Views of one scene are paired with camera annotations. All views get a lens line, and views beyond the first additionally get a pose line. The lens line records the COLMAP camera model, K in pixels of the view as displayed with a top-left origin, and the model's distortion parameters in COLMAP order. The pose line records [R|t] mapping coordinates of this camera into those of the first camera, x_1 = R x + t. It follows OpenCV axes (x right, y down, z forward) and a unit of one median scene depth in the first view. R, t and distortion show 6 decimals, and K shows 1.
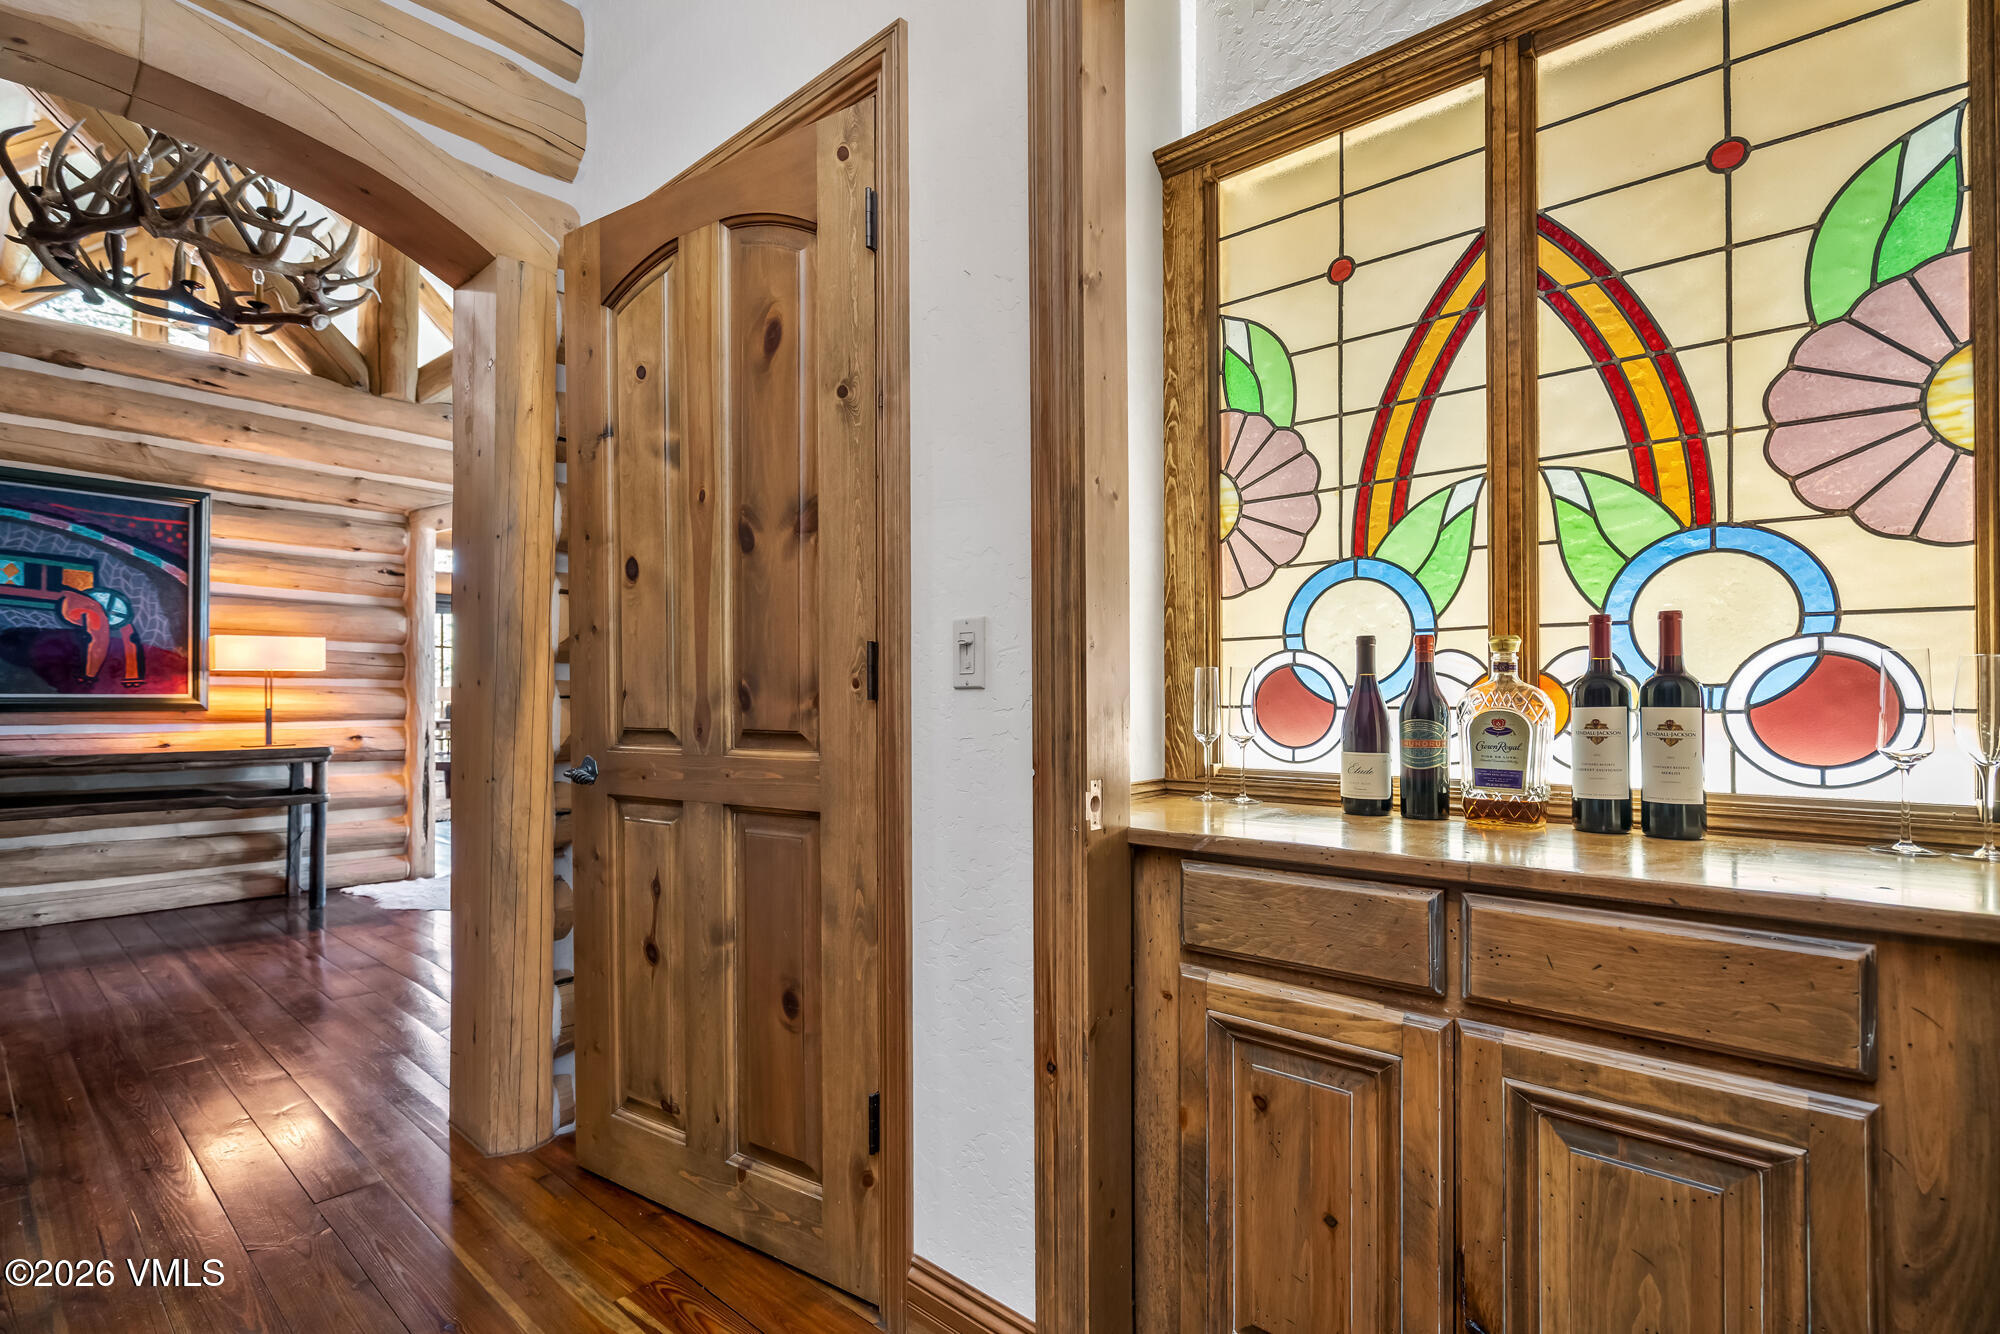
lens RADIAL K [[900.4, 0, 1004.2], [0, 900.4, 684.1], [0, 0, 1]] dist [-0.009420, 0.002565]
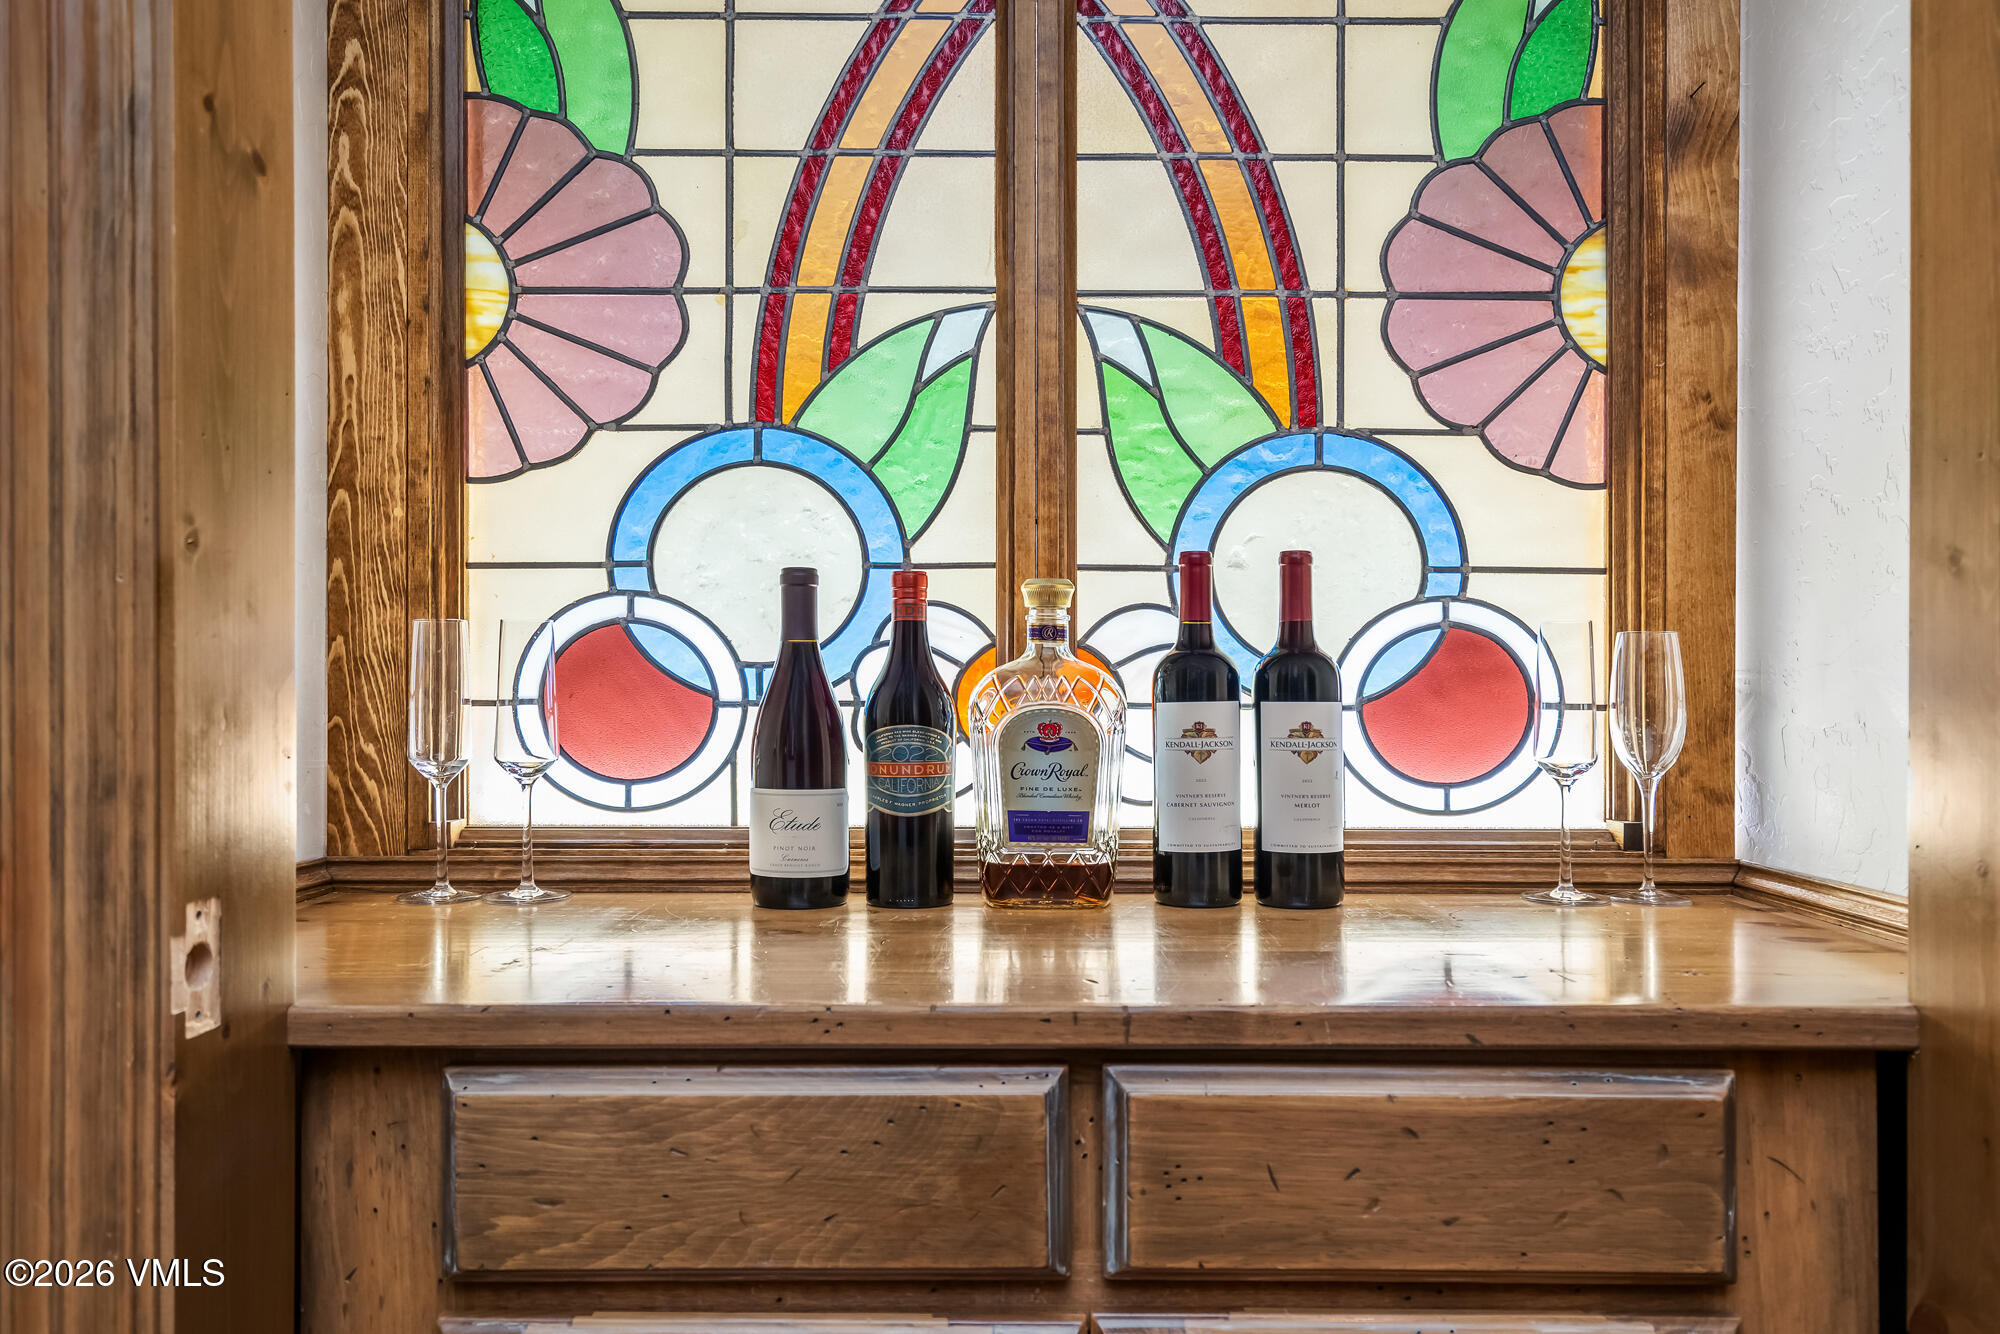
lens RADIAL K [[1232.7, 0, 1002.4], [0, 1232.7, 684.5], [0, 0, 1]] dist [0.007956, 0.000526]
pose [[0.721571, 0.005071, 0.692322, -0.016646], [-0.014662, 0.999861, 0.007958, 0.008357], [-0.692185, -0.015893, 0.721545, 0.446280]]
